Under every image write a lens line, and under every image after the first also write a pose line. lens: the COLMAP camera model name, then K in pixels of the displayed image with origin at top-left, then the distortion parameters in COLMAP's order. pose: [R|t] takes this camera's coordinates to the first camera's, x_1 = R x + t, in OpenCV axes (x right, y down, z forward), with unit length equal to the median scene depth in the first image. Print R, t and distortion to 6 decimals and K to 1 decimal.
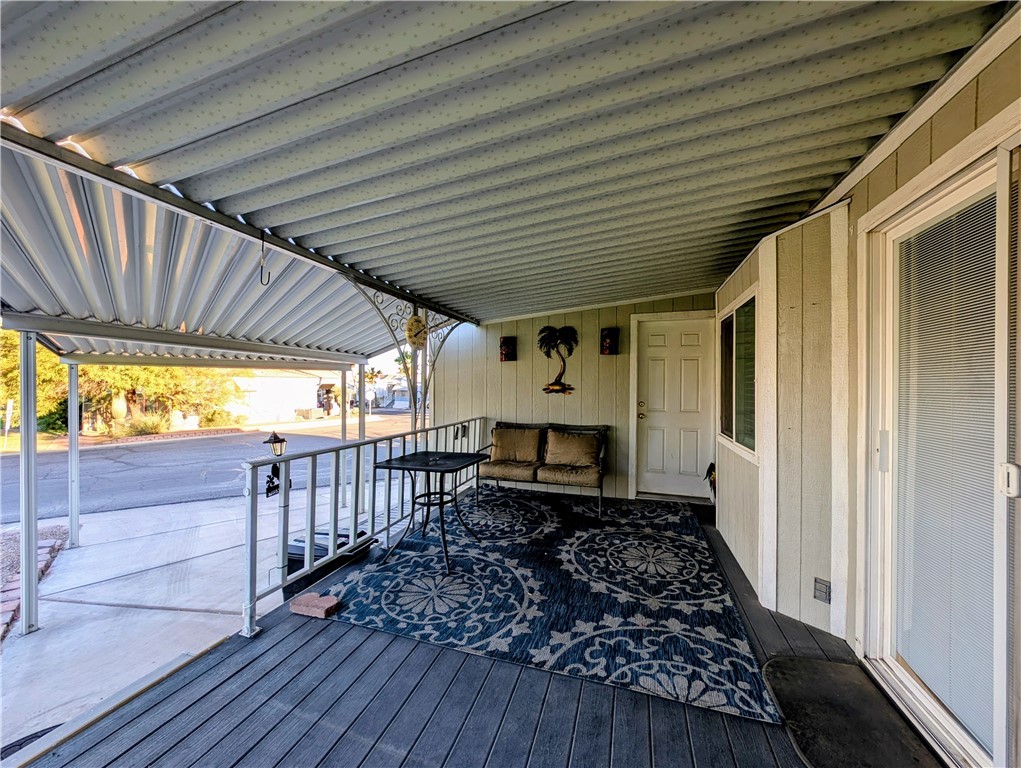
lens RADIAL K [[390.4, 0, 515.5], [0, 390.4, 388.2], [0, 0, 1]] dist [0.007308, -0.005039]
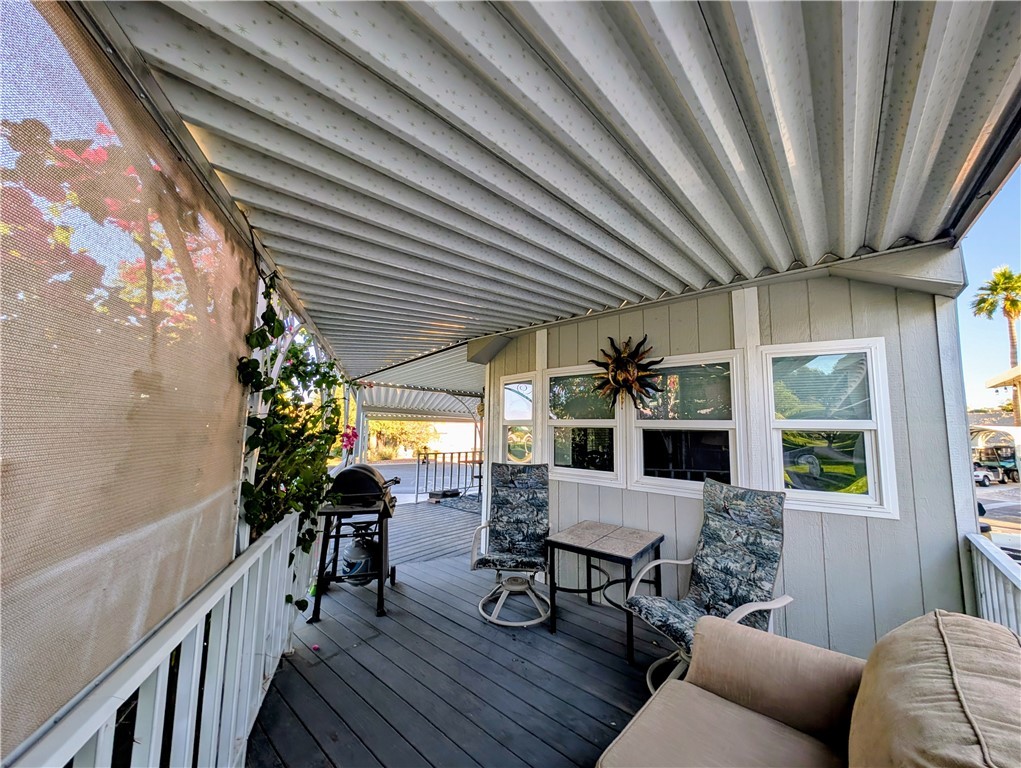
lens RADIAL K [[390.4, 0, 515.5], [0, 390.4, 388.2], [0, 0, 1]] dist [0.007308, -0.005039]
pose [[0.908527, -0.033656, -0.416468, 0.190724], [-0.013439, 0.993881, -0.109637, -0.003323], [0.417609, 0.105205, 0.902515, -0.224507]]
